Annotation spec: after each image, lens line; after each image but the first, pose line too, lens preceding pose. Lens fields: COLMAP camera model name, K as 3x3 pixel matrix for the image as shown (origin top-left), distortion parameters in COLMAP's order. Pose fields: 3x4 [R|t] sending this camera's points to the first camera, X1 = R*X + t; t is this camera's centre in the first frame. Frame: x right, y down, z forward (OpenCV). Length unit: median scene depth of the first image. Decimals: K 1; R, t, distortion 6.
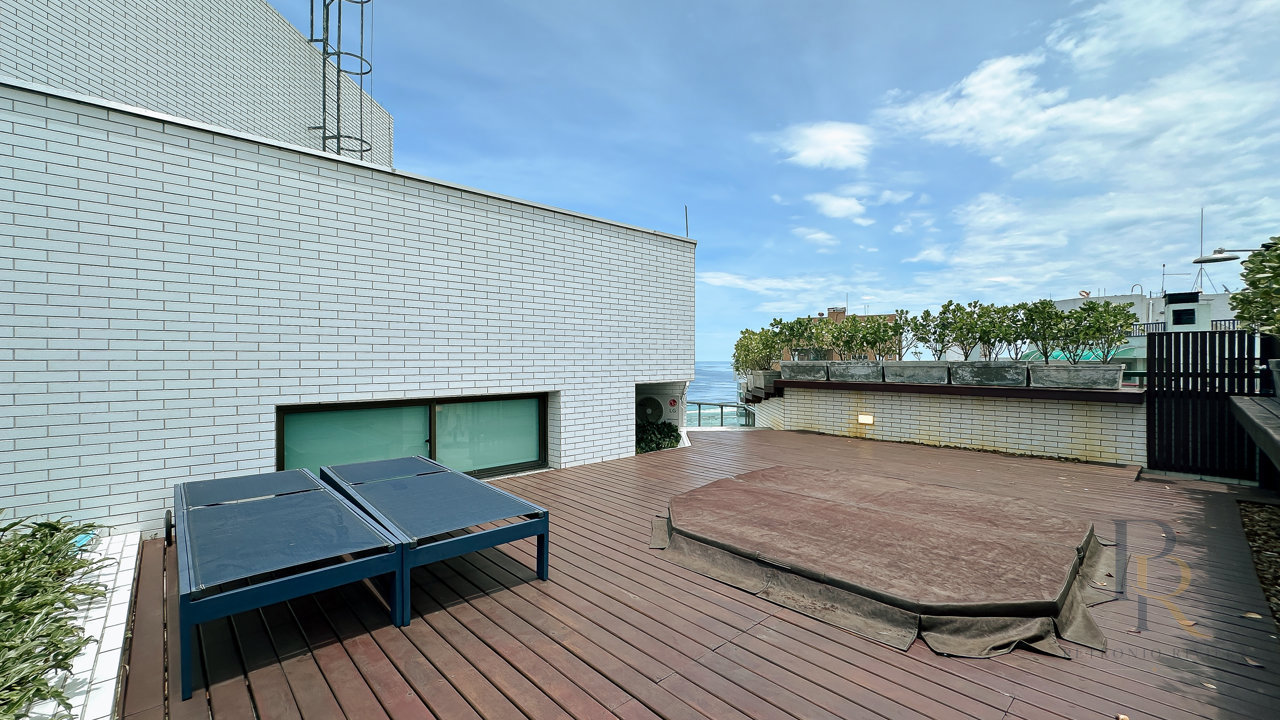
lens RADIAL K [[519.5, 0, 637.0], [0, 519.5, 361.0], [0, 0, 1]] dist [-0.004293, 0.001400]
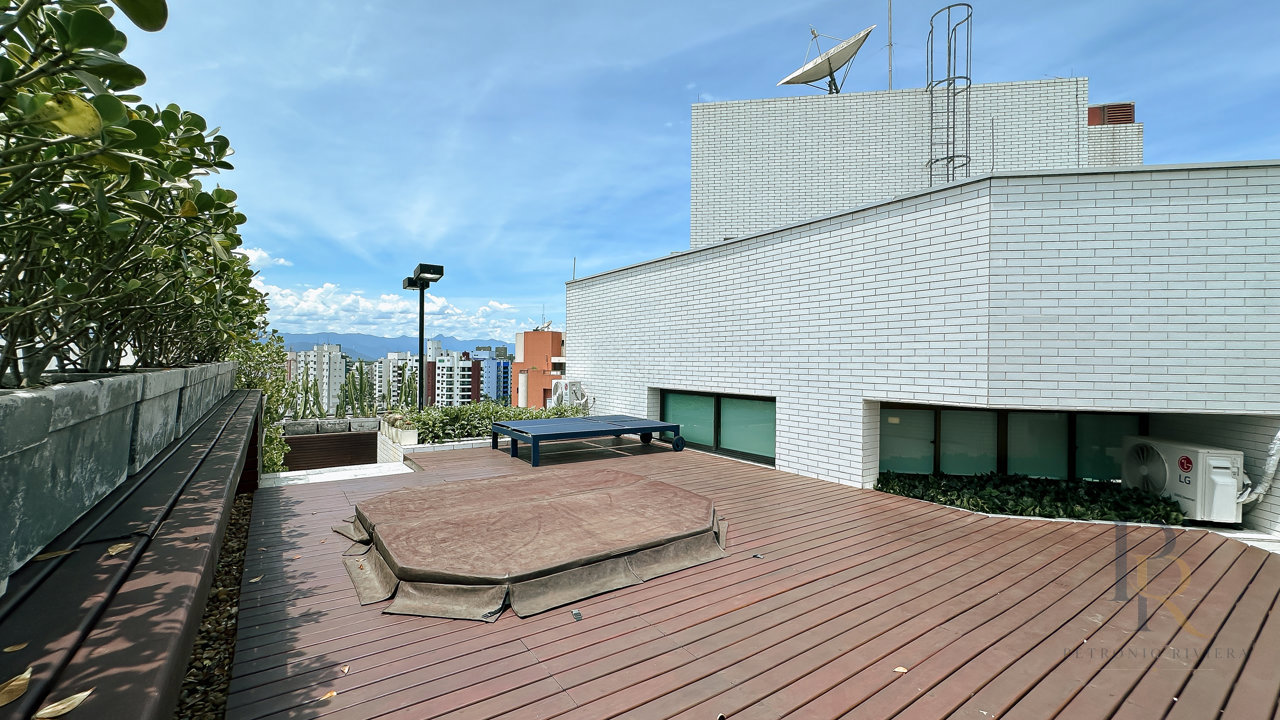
lens RADIAL K [[519.5, 0, 636.3], [0, 519.5, 358.7], [0, 0, 1]] dist [-0.004293, 0.001400]
pose [[-0.137792, -0.005133, -0.990448, 1.020413], [-0.013502, 0.999903, -0.003303, -0.014758], [0.990369, 0.012918, -0.137848, 0.917501]]
